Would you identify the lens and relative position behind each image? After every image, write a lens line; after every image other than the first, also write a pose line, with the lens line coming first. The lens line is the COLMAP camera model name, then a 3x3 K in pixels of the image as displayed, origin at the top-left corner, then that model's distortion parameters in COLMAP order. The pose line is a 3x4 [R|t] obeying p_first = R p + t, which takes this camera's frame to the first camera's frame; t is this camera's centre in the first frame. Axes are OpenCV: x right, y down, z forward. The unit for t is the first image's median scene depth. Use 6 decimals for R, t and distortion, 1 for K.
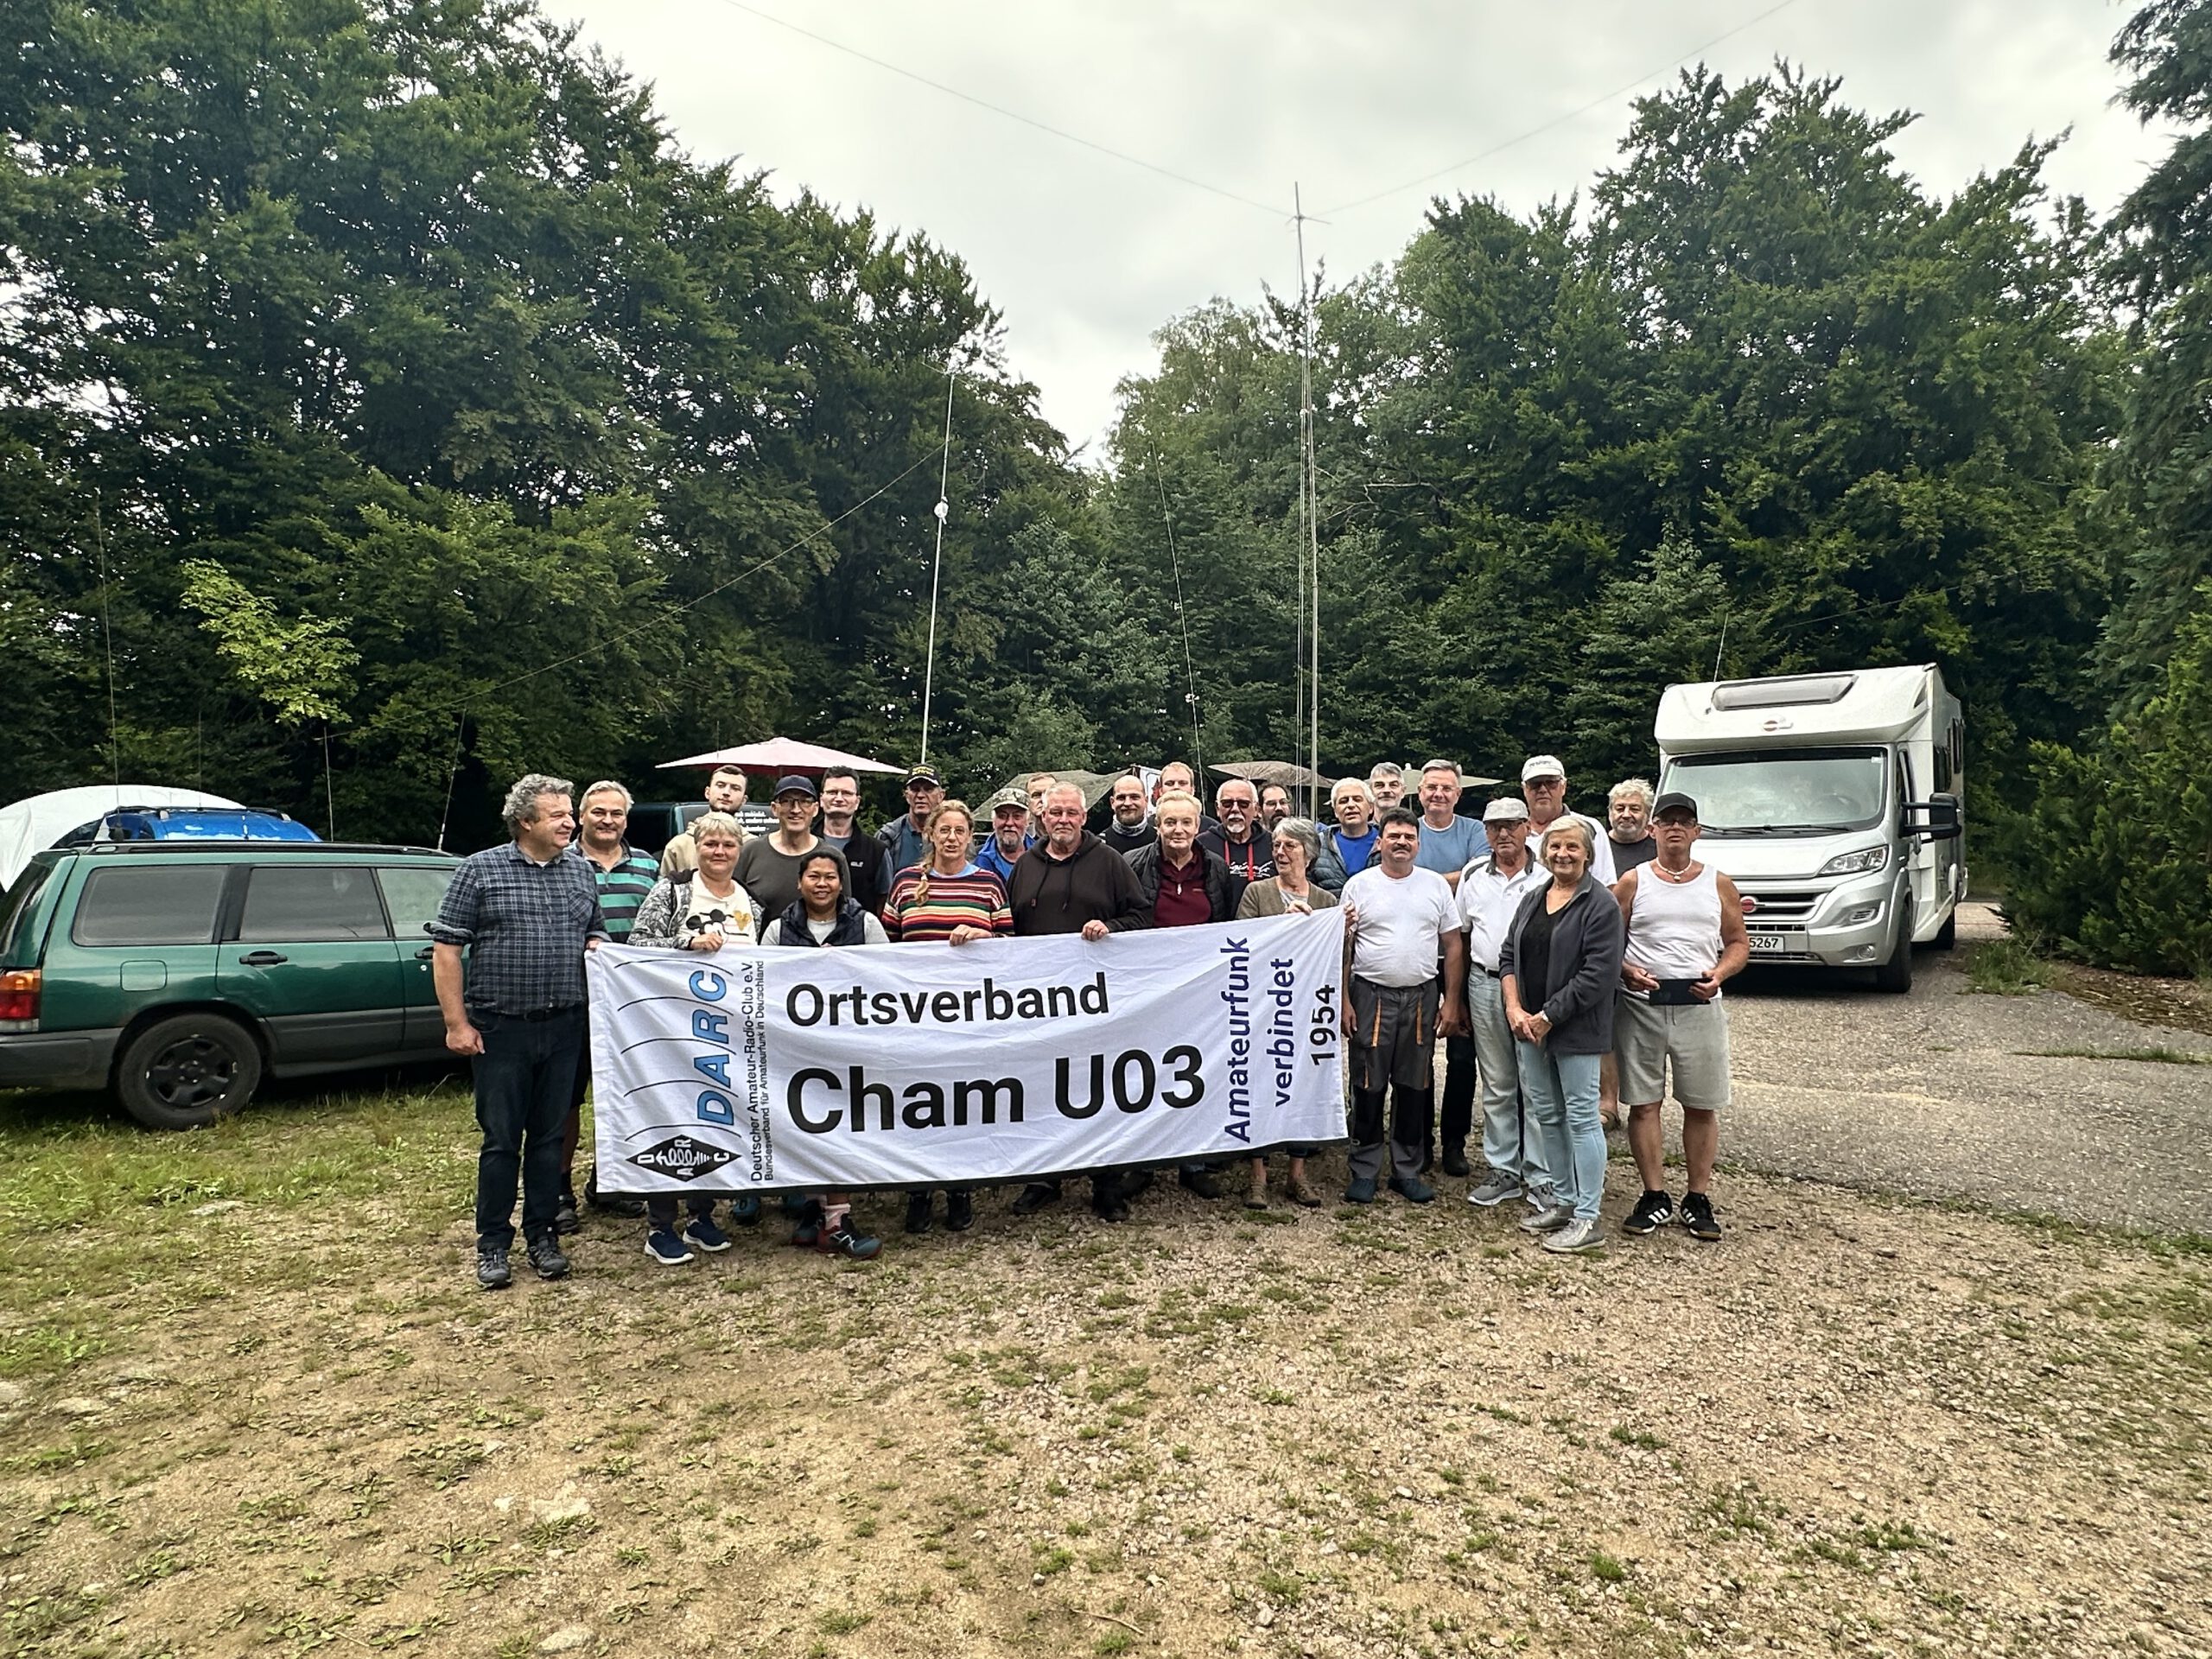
lens RADIAL K [[1358.2, 0, 1106.2], [0, 1358.2, 827.1], [0, 0, 1]] dist [0.003258, 0.000832]
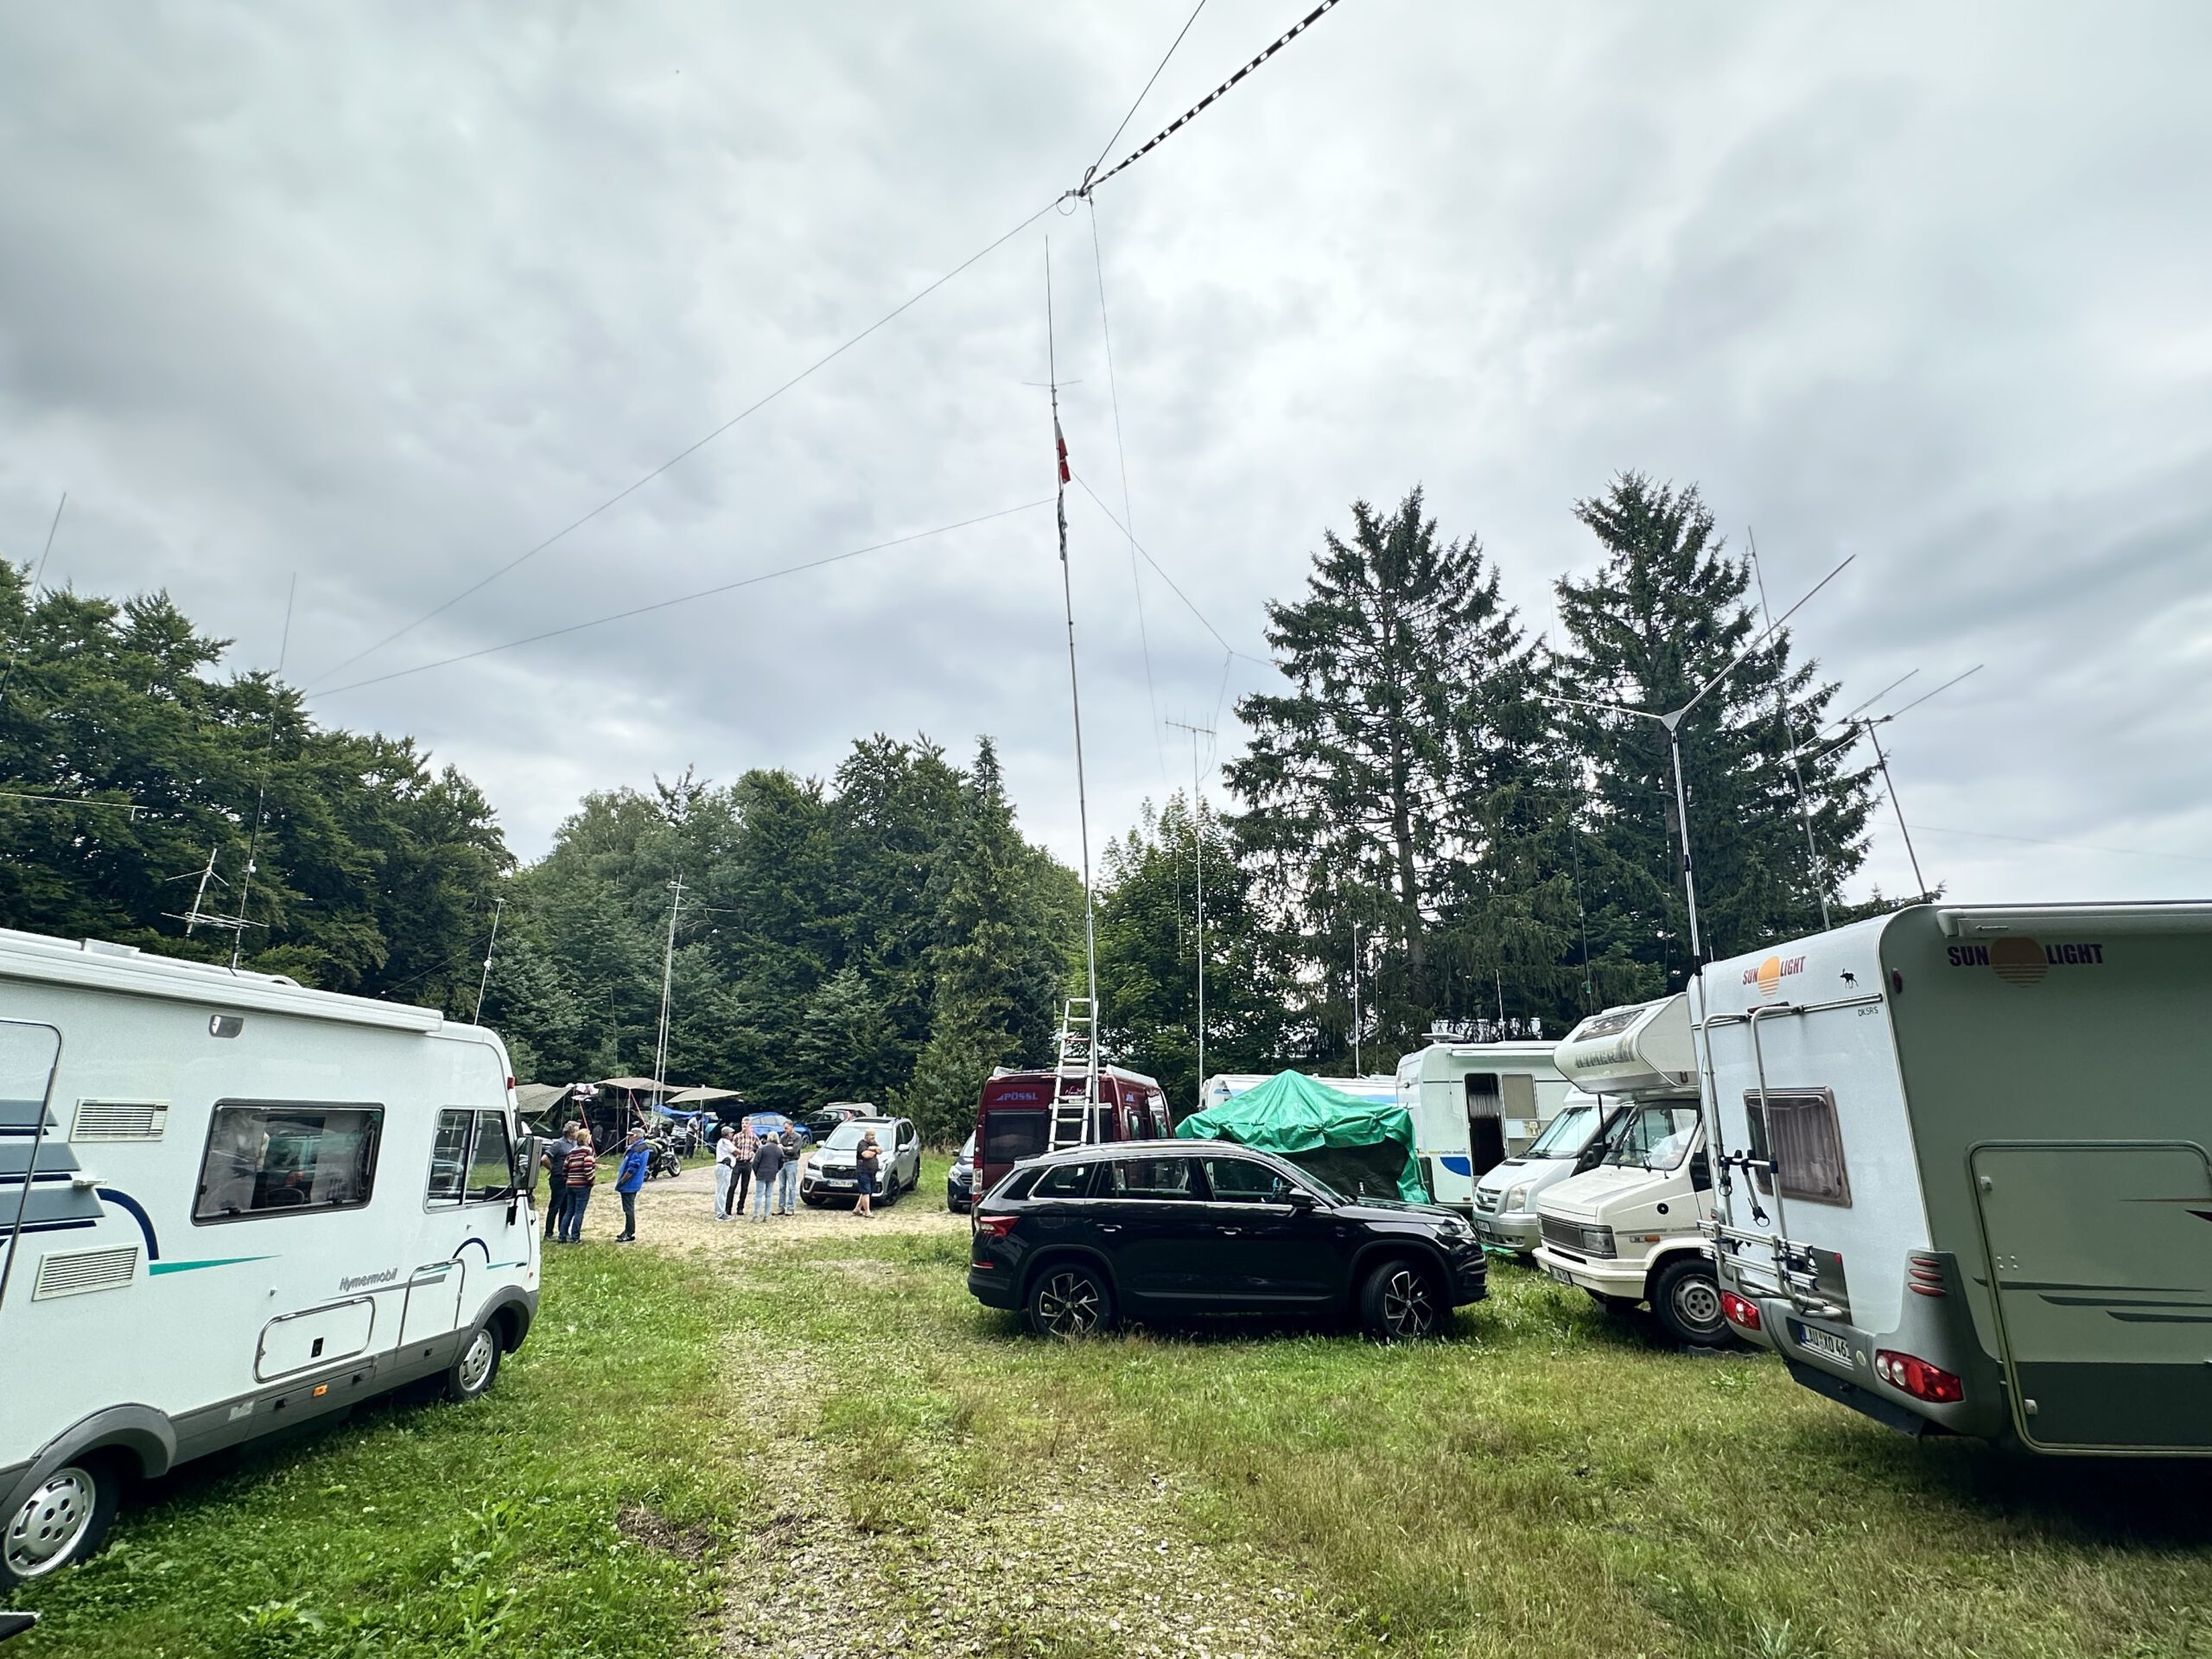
lens RADIAL K [[1091.7, 0, 1106.7], [0, 1091.7, 832.5], [0, 0, 1]] dist [0.000109, -0.000108]
pose [[0.861317, 0.106223, 0.496840, -0.101794], [0.008690, 0.974677, -0.223448, -0.026330], [-0.507994, 0.196777, 0.838583, -0.633255]]
